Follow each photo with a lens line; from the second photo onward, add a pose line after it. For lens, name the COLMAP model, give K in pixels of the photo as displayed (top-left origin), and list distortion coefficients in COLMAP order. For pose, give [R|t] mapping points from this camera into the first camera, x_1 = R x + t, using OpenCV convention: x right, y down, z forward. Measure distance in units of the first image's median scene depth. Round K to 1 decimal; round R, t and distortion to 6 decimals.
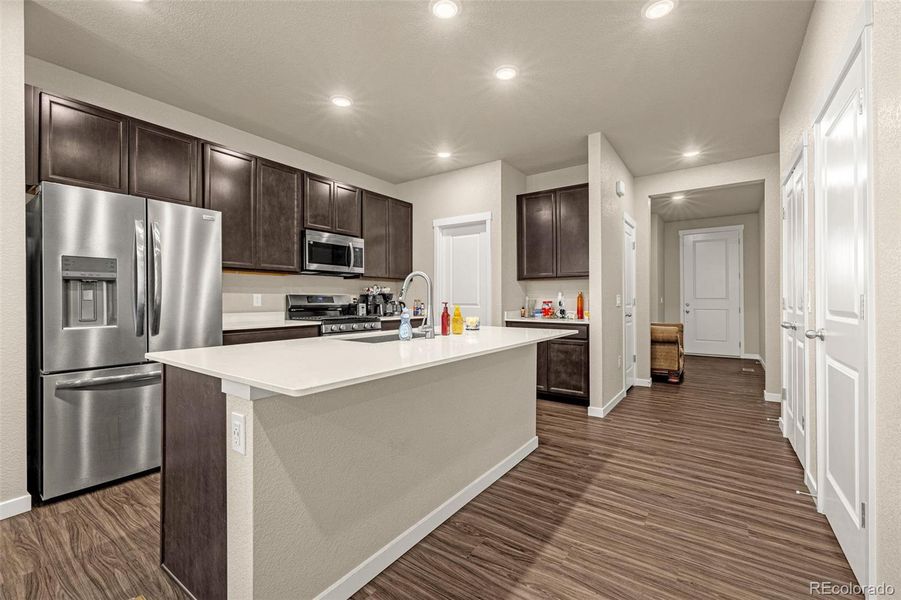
lens RADIAL K [[383.4, 0, 452.2], [0, 383.4, 299.8], [0, 0, 1]] dist [0.008733, 0.000056]
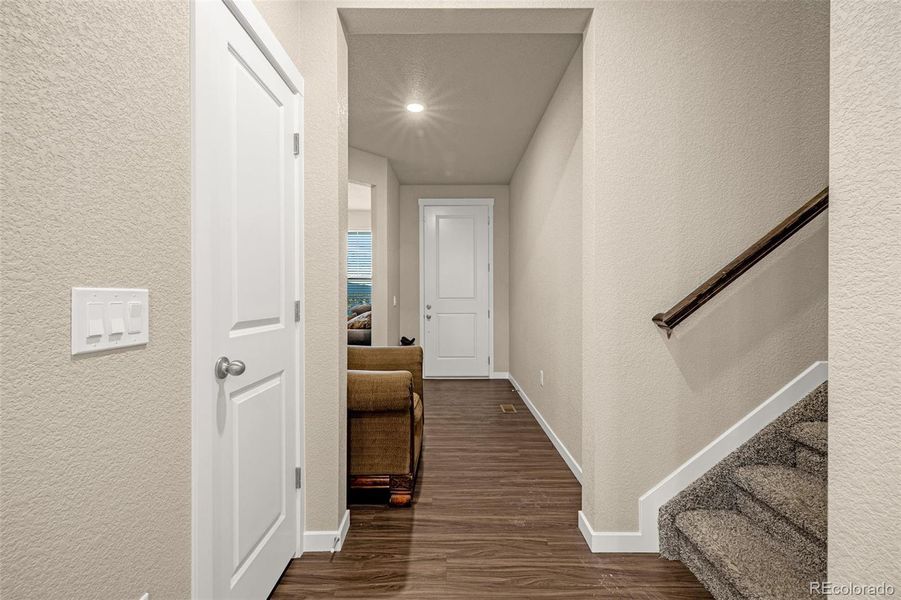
lens RADIAL K [[383.4, 0, 450.1], [0, 383.4, 298.6], [0, 0, 1]] dist [0.008733, 0.000056]
pose [[0.821160, 0.001558, 0.570696, 0.375036], [-0.003854, 0.999989, 0.002816, -0.006445], [-0.570685, -0.004512, 0.821156, 0.619217]]
